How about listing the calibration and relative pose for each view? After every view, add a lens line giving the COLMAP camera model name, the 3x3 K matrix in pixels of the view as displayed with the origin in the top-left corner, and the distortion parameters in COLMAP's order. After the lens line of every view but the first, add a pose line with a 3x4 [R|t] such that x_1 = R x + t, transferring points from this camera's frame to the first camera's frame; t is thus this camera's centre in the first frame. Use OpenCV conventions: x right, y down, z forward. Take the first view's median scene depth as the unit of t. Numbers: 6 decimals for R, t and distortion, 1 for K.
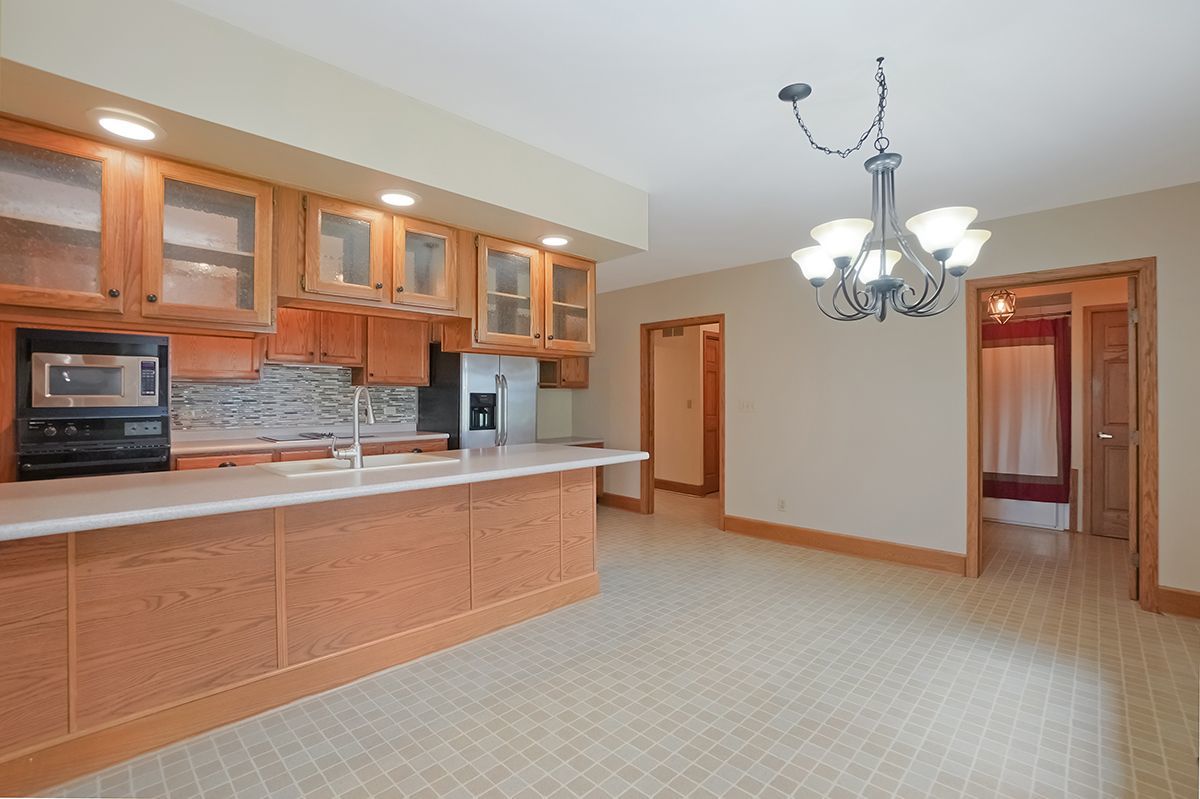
lens RADIAL K [[551.1, 0, 600.0], [0, 551.1, 399.5], [0, 0, 1]] dist [-0.055541, 0.018846]
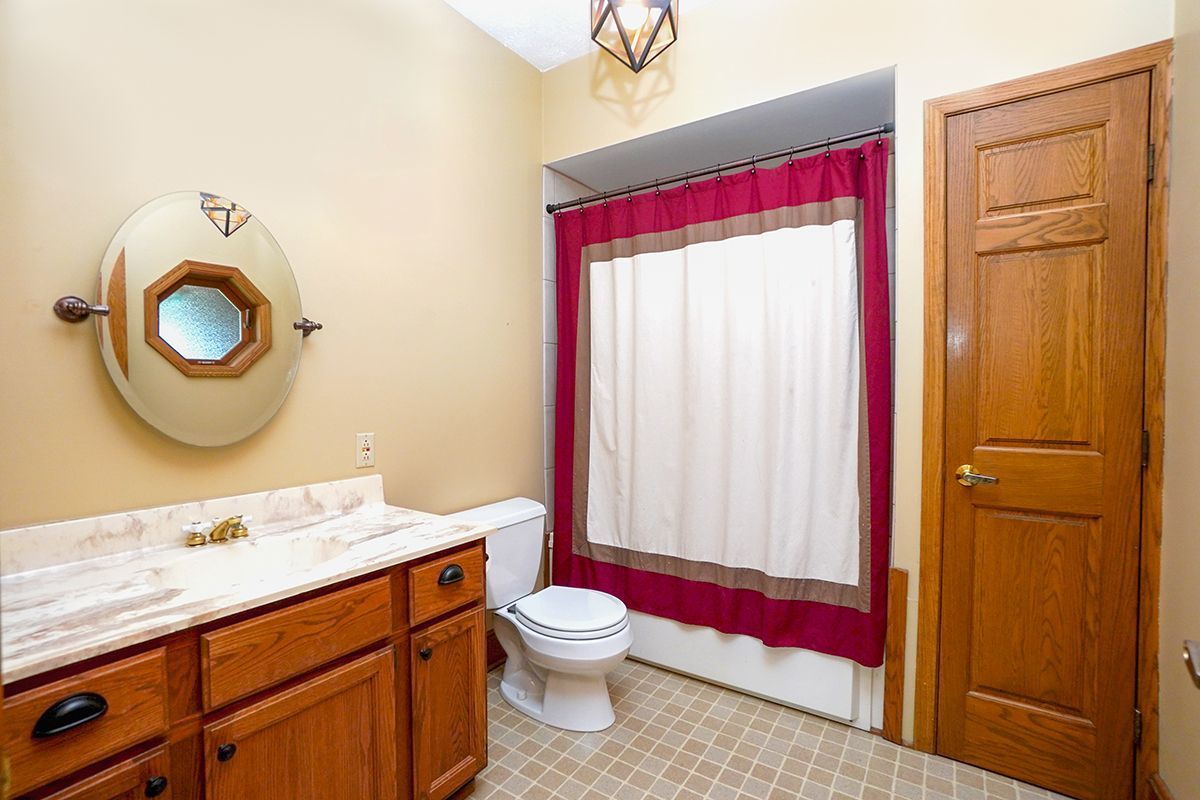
lens RADIAL K [[579.9, 0, 600.0], [0, 579.9, 400.0], [0, 0, 1]] dist [-0.031165, 0.001339]
pose [[0.982236, -0.009305, 0.187420, 0.608749], [0.003202, 0.999455, 0.032842, 0.005453], [-0.187623, -0.031658, 0.981731, 0.649933]]
